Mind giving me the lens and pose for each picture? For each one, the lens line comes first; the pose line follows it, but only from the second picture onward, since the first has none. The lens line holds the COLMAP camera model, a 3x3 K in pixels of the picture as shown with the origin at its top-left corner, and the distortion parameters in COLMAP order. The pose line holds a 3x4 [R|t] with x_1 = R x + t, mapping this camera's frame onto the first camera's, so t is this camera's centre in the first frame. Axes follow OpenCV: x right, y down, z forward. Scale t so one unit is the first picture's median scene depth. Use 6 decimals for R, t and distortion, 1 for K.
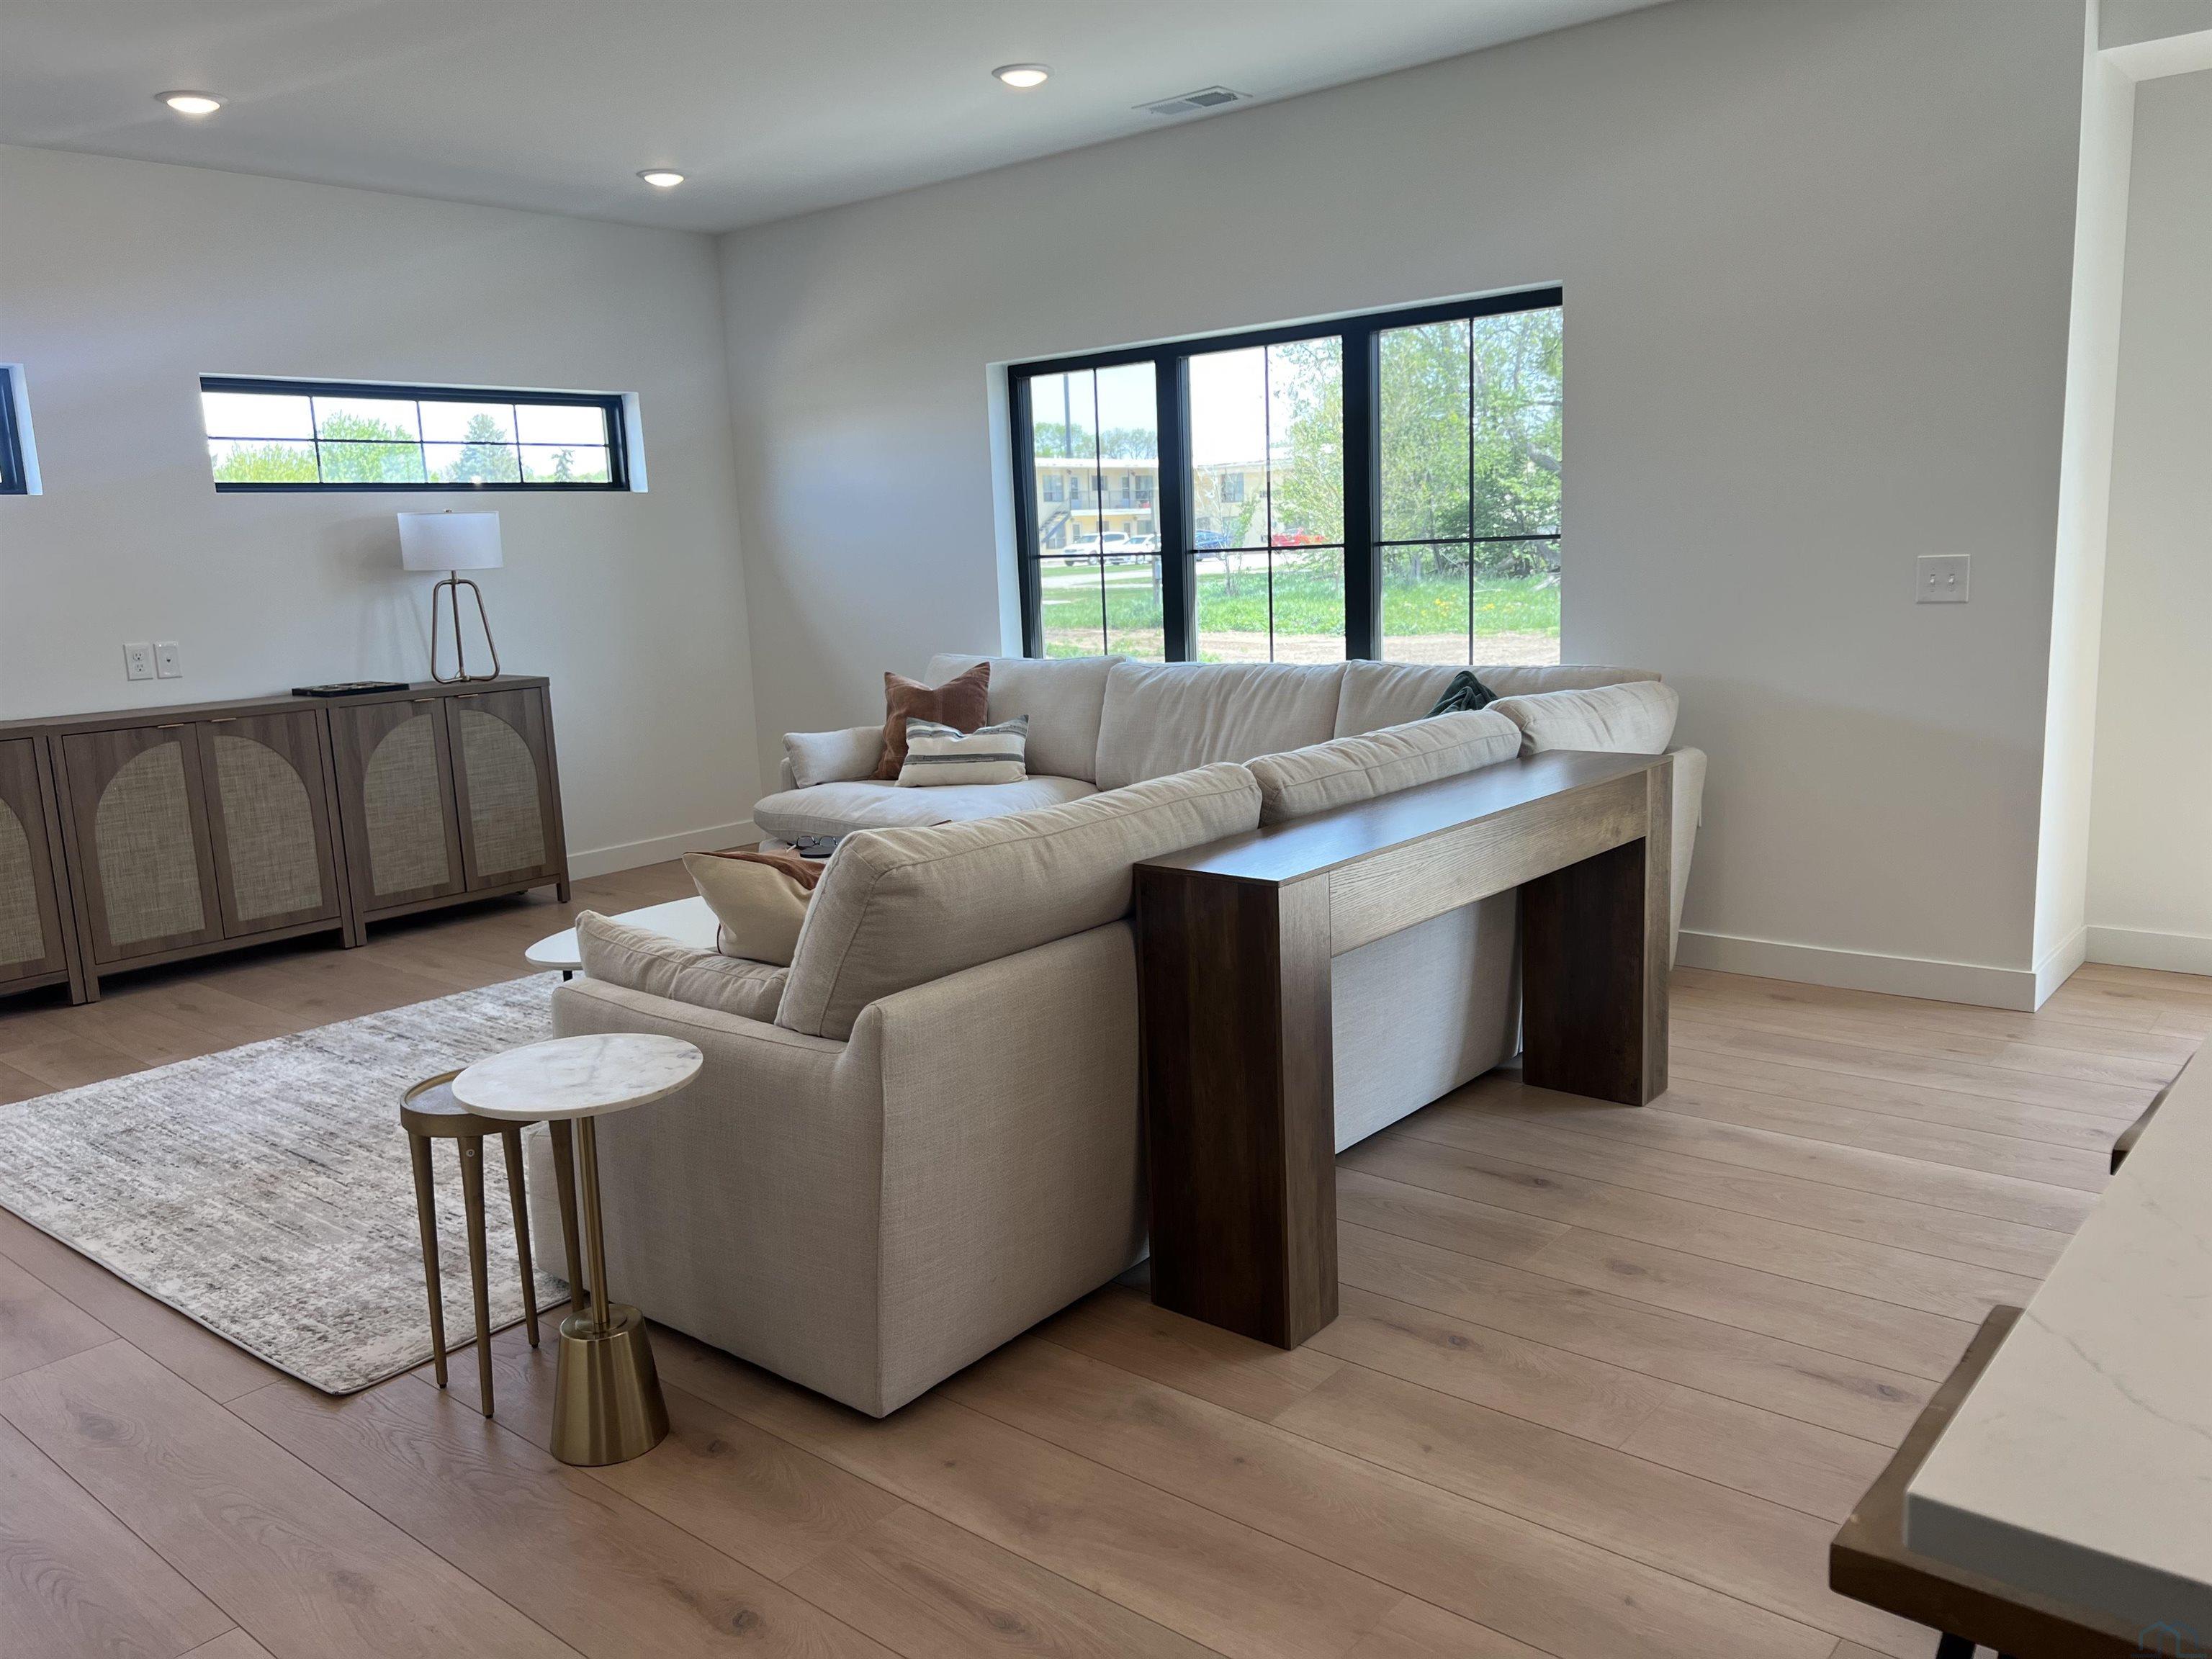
lens RADIAL K [[1660.0, 0, 1103.6], [0, 1660.0, 821.3], [0, 0, 1]] dist [0.034753, -0.039580]
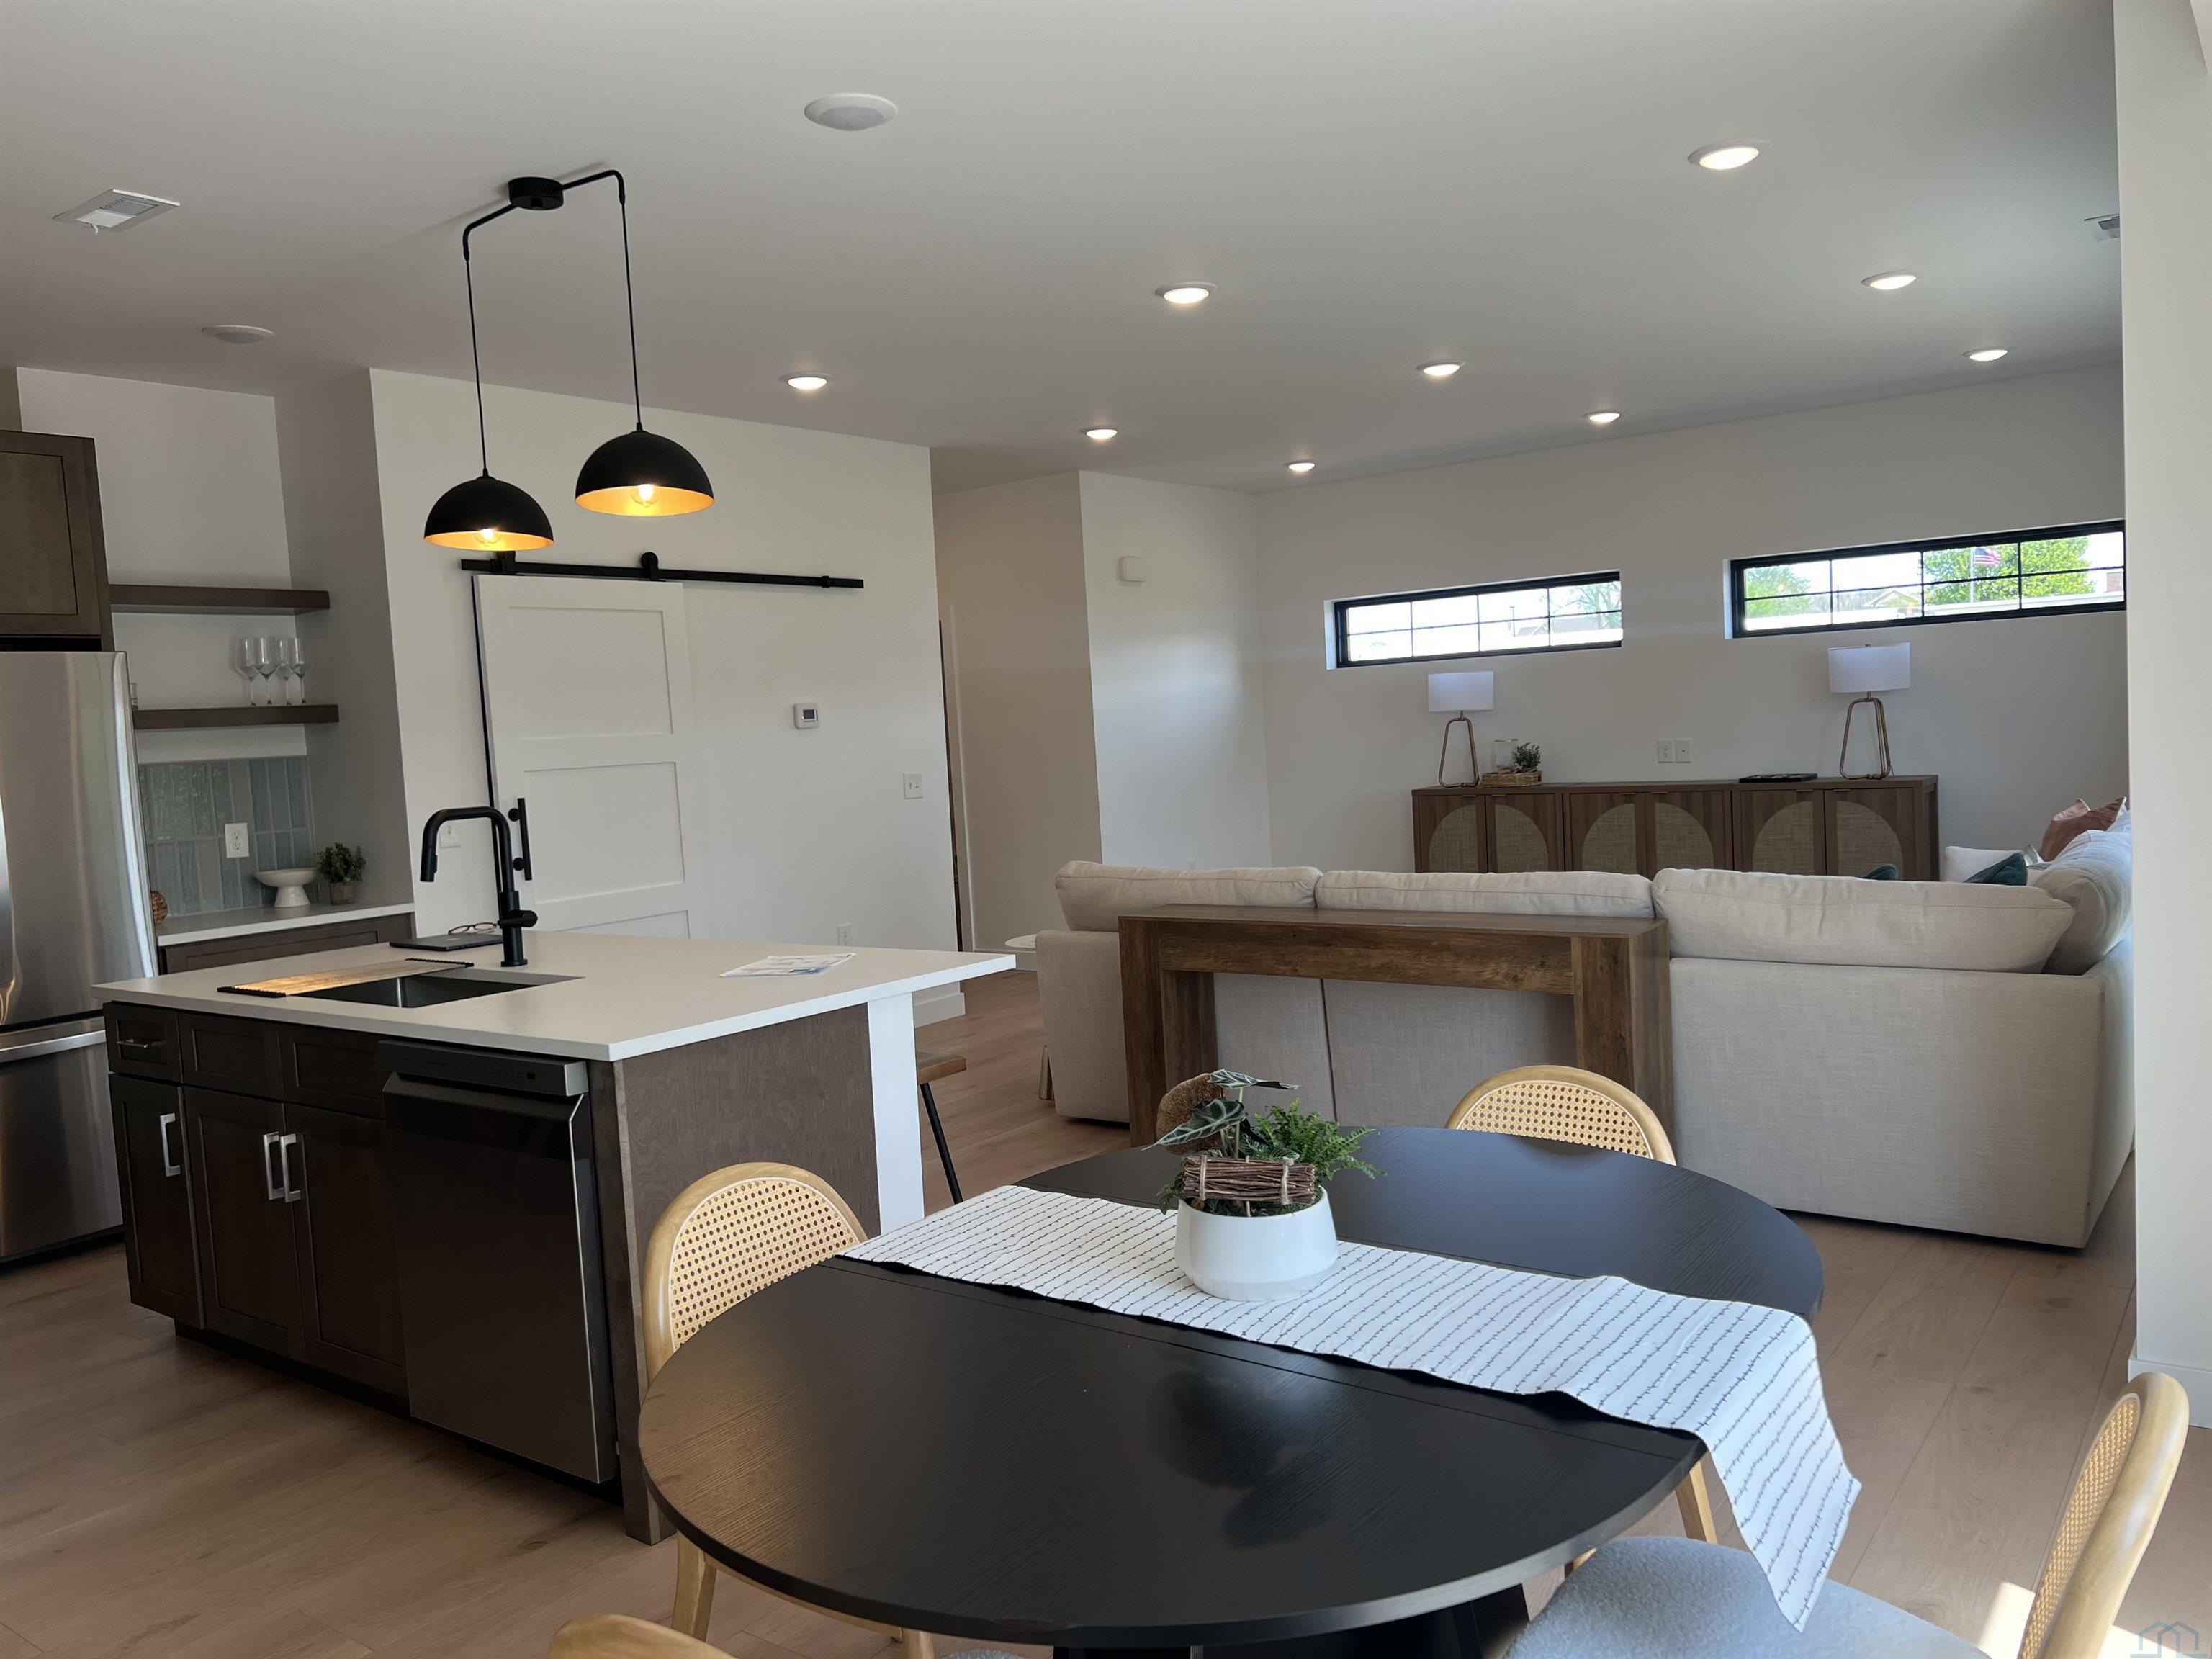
lens RADIAL K [[1660.0, 0, 1089.9], [0, 1660.0, 830.8], [0, 0, 1]] dist [0.034753, -0.039580]
pose [[0.051884, 0.106950, -0.992910, 0.939173], [-0.111980, 0.988602, 0.100635, -0.118268], [0.992355, 0.105965, 0.063269, 0.383330]]
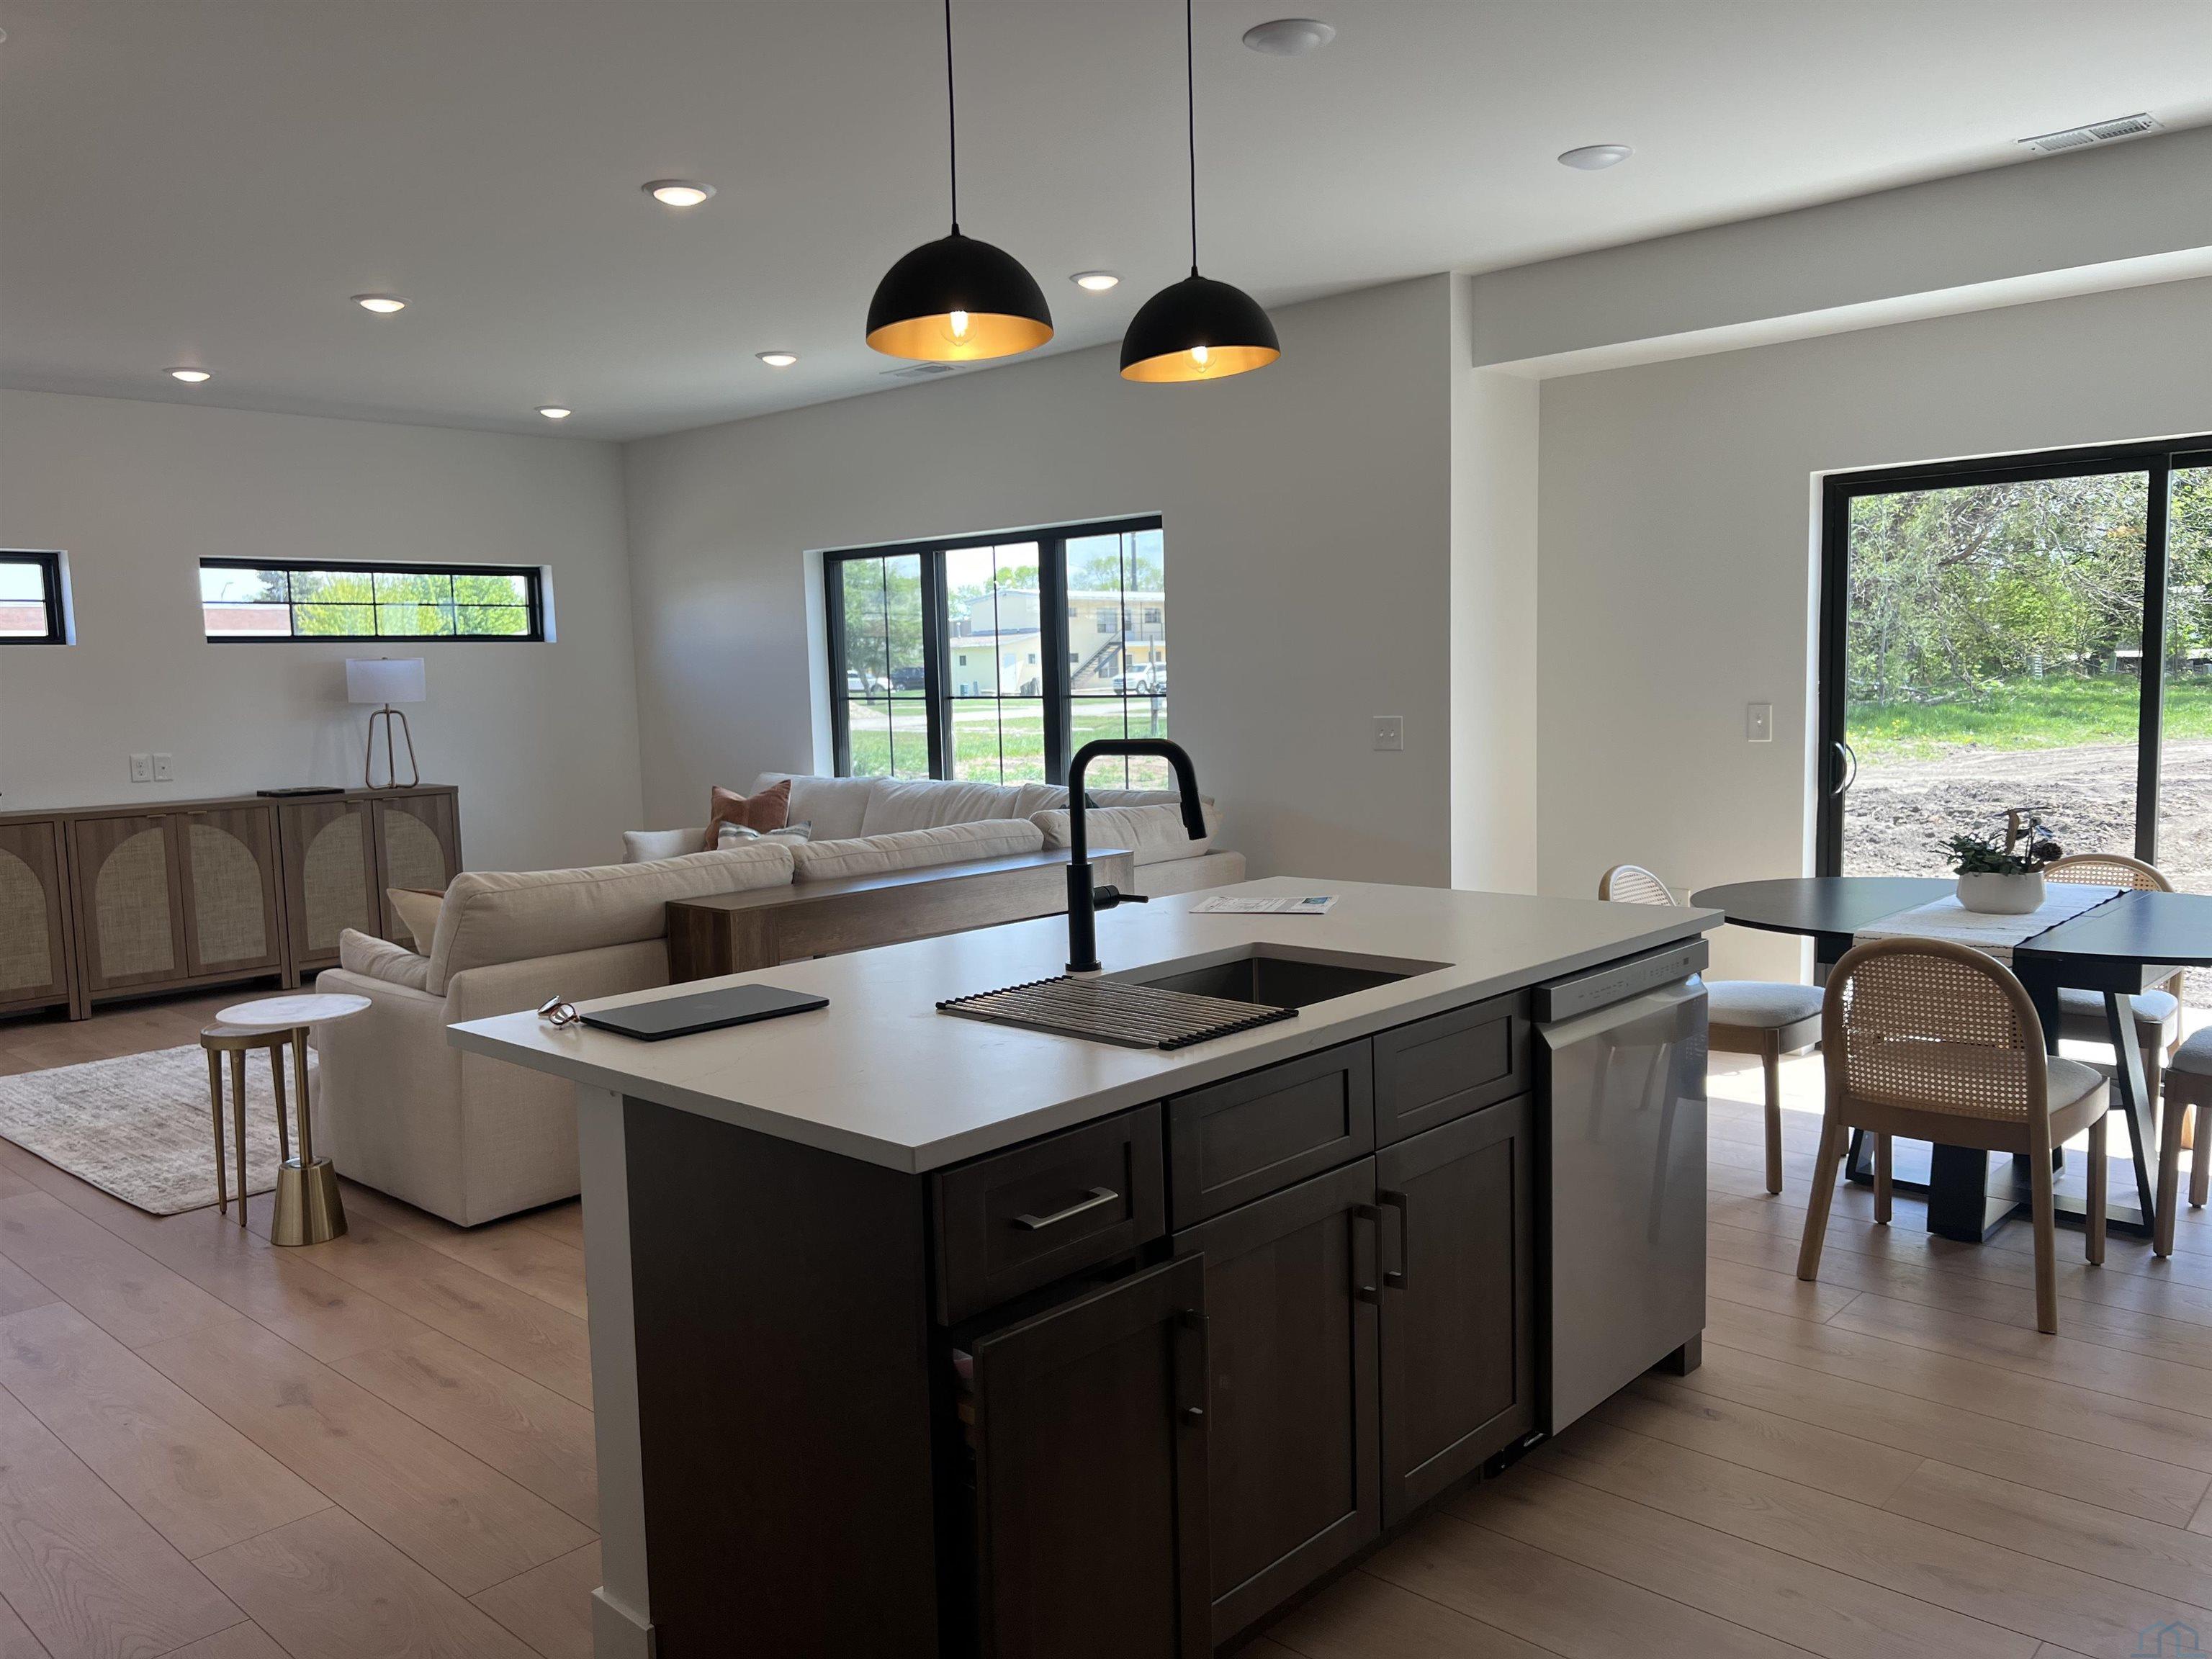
lens RADIAL K [[1660.0, 0, 1100.8], [0, 1660.0, 829.1], [0, 0, 1]] dist [0.034753, -0.039580]
pose [[0.998699, 0.020308, -0.046764, 0.253994], [-0.023560, 0.997264, -0.070064, 0.028664], [0.045213, 0.071075, 0.996446, -0.294445]]
